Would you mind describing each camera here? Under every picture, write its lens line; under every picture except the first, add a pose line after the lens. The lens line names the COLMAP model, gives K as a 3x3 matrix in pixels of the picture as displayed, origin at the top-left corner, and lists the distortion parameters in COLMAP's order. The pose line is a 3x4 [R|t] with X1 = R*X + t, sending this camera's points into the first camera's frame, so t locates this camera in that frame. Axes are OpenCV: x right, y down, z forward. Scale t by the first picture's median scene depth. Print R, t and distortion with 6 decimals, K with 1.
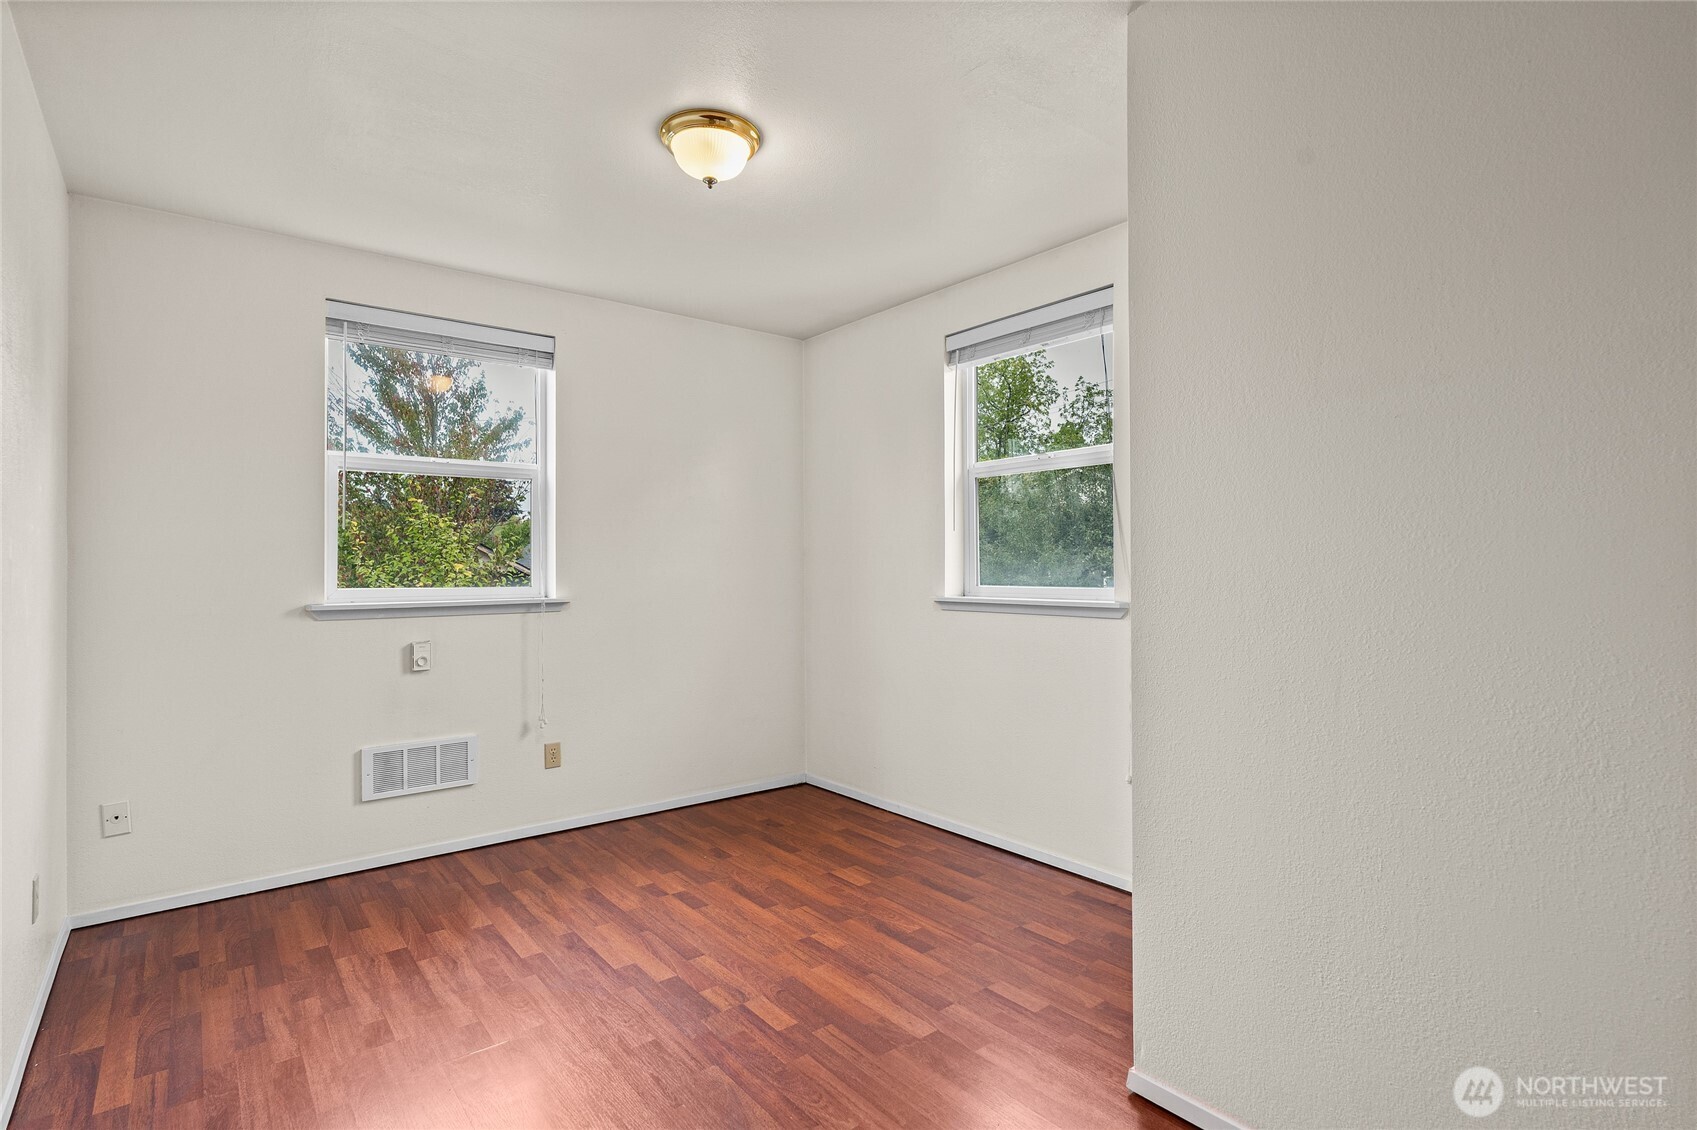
lens RADIAL K [[841.5, 0, 856.9], [0, 841.5, 564.5], [0, 0, 1]] dist [-0.001916, 0.000275]
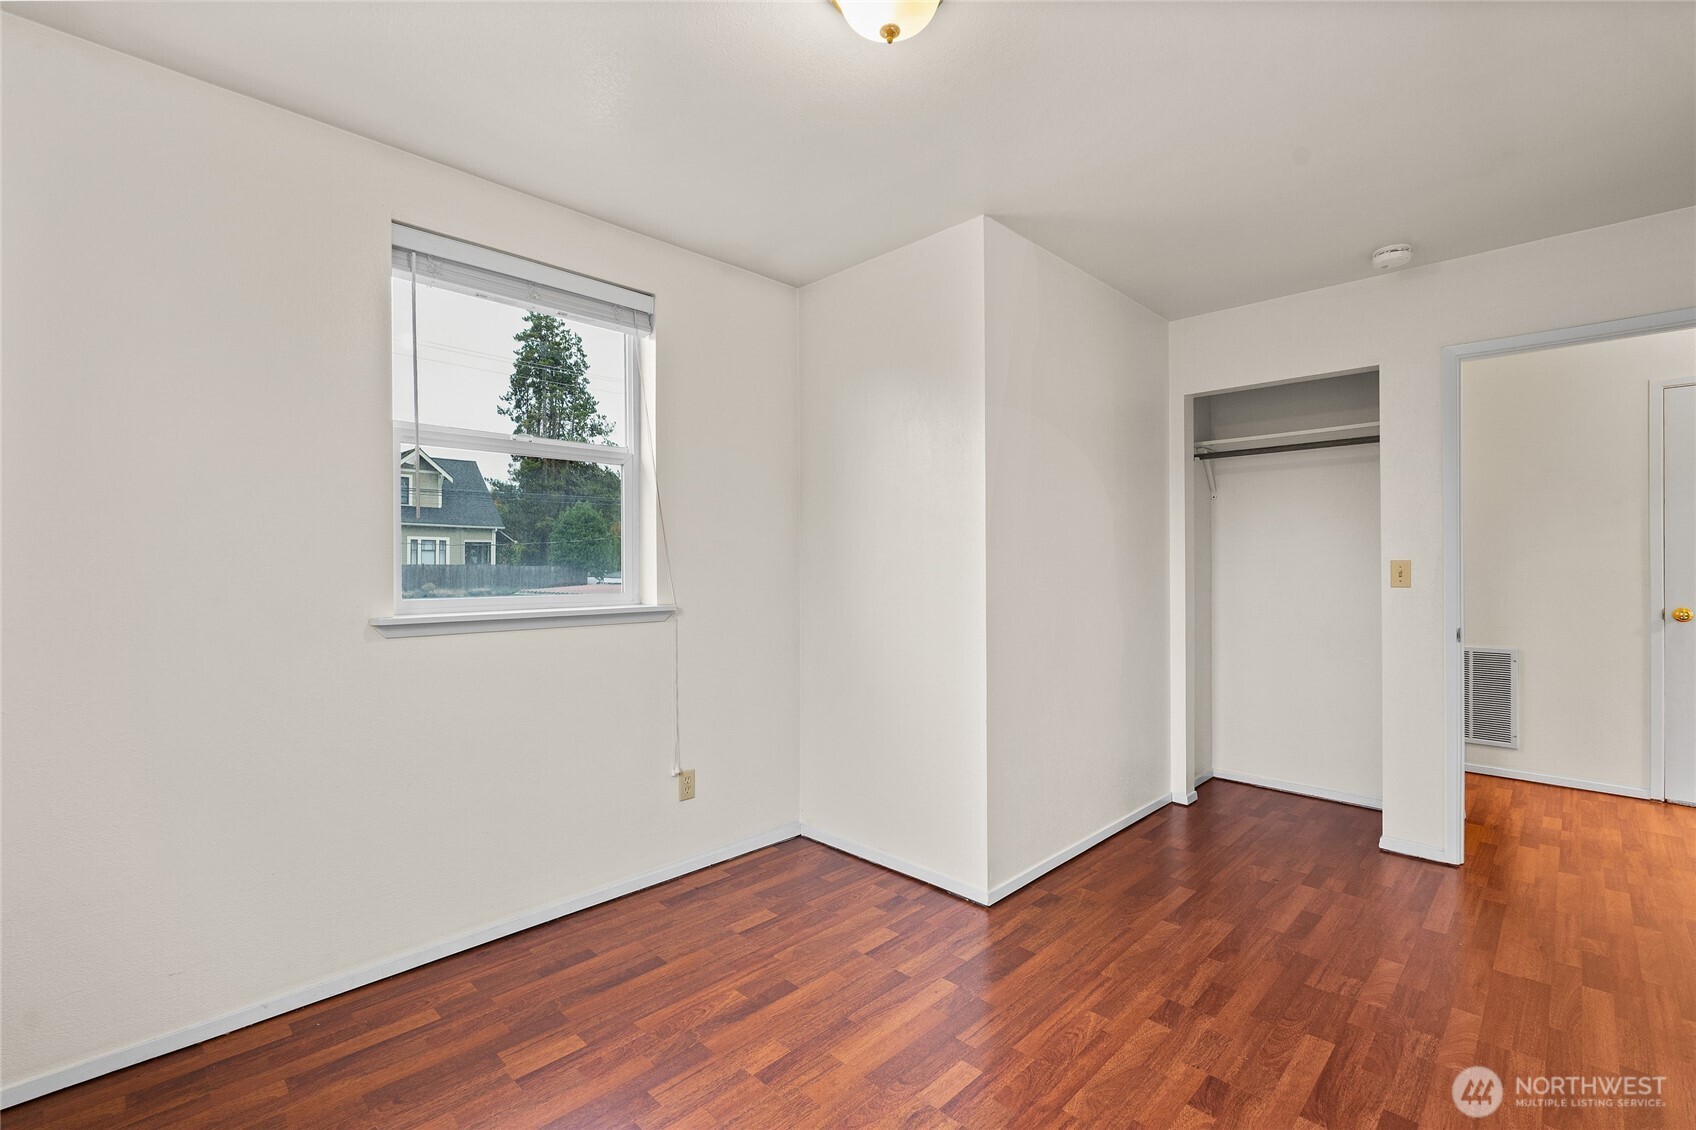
lens RADIAL K [[759.5, 0, 848.0], [0, 759.5, 565.0], [0, 0, 1]] dist [-0.001419, -0.000081]
pose [[-0.127205, 0.005618, 0.991860, -0.555778], [-0.001362, 0.999982, -0.005839, -0.000008], [-0.991875, -0.002093, -0.127195, 0.767016]]
